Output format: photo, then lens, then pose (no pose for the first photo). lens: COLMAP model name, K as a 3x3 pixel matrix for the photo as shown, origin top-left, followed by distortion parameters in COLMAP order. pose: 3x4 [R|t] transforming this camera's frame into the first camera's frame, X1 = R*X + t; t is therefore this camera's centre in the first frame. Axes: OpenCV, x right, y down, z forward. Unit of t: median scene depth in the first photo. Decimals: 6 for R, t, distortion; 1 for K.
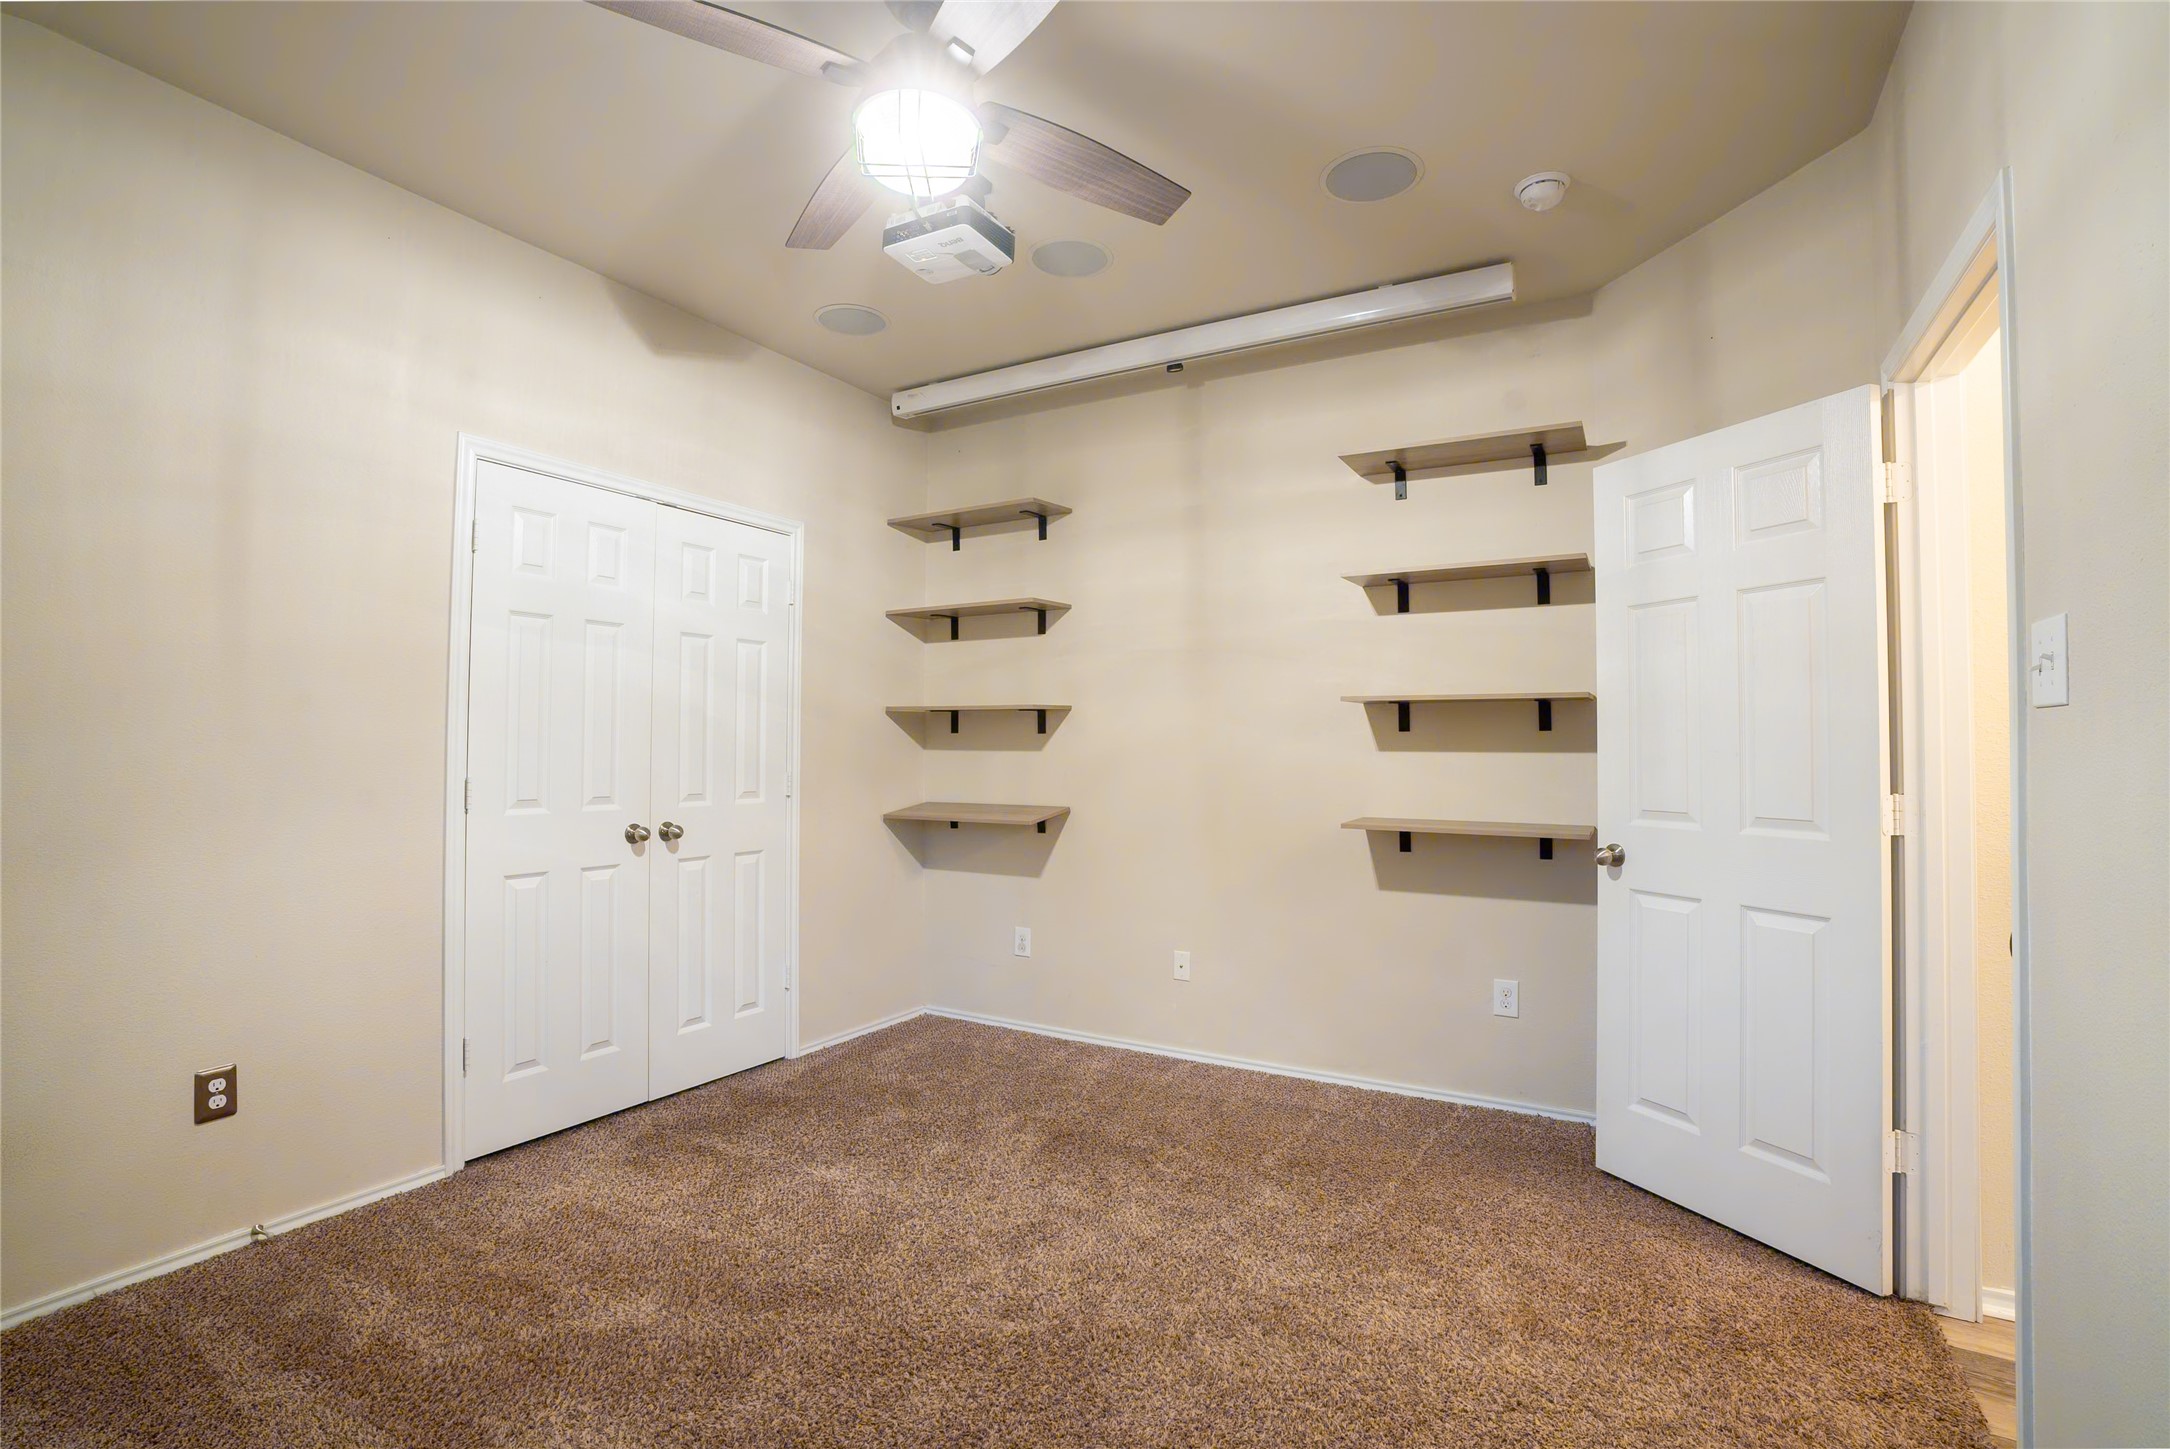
lens RADIAL K [[1002.5, 0, 1085.0], [0, 1002.5, 724.5], [0, 0, 1]] dist [-0.072214, 0.027922]
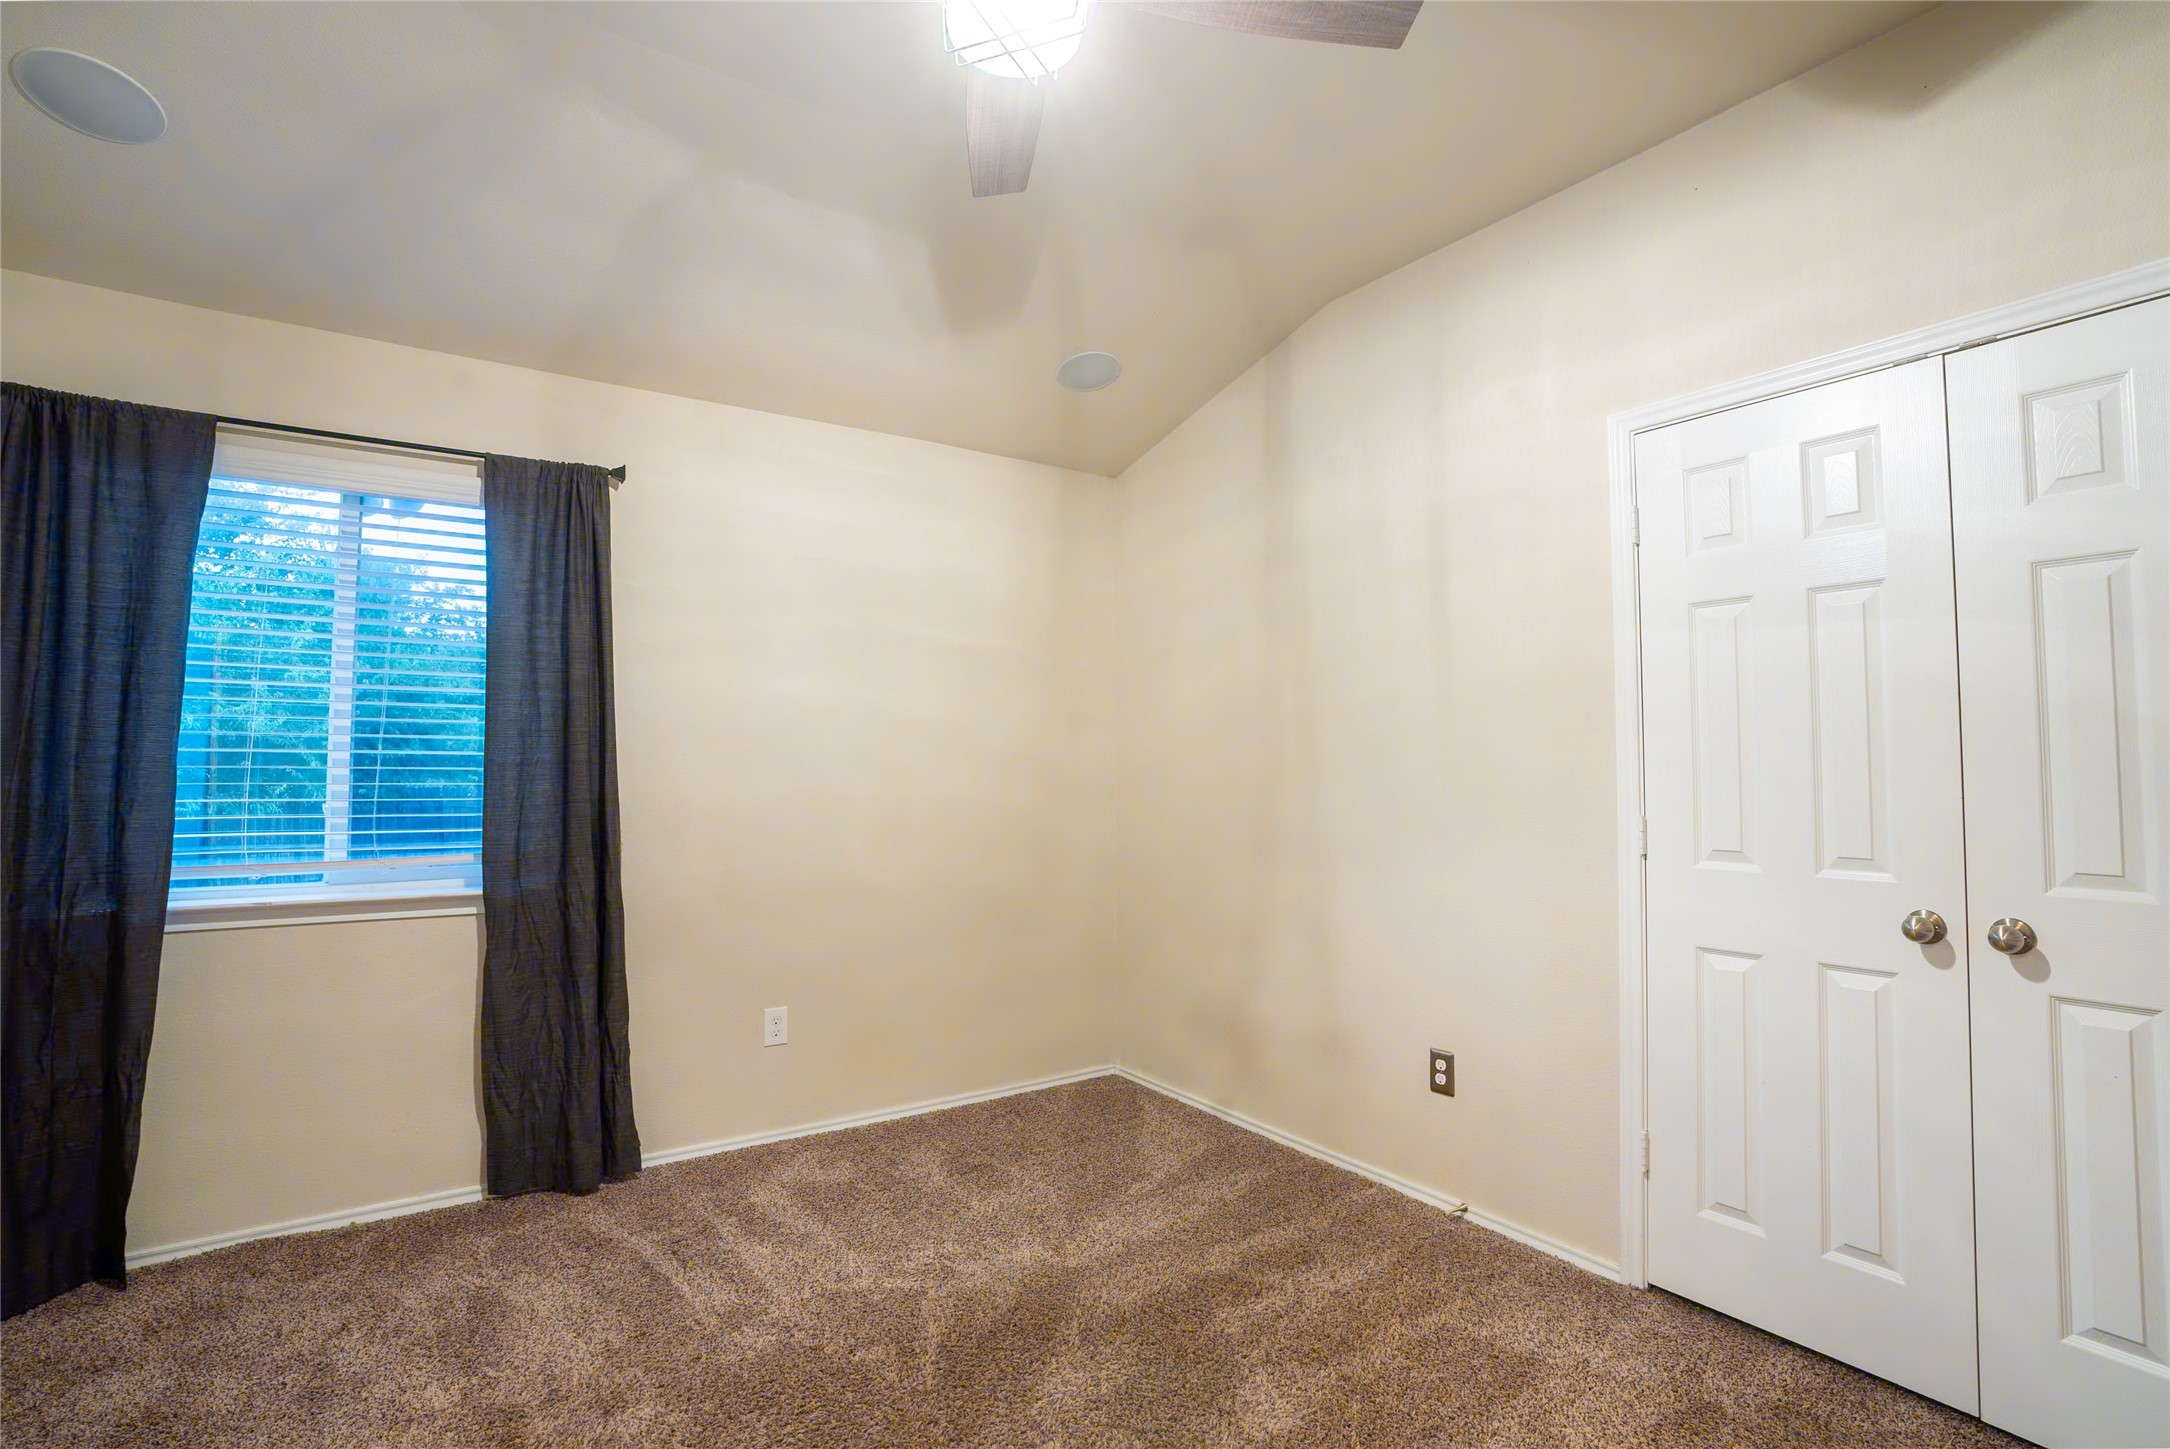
lens RADIAL K [[1002.5, 0, 1085.0], [0, 1002.5, 724.5], [0, 0, 1]] dist [-0.072214, 0.027922]
pose [[-0.429312, -0.047535, -0.901904, 0.327526], [0.016648, 0.998028, -0.060526, 0.019313], [0.903003, -0.041000, -0.427674, 0.933193]]
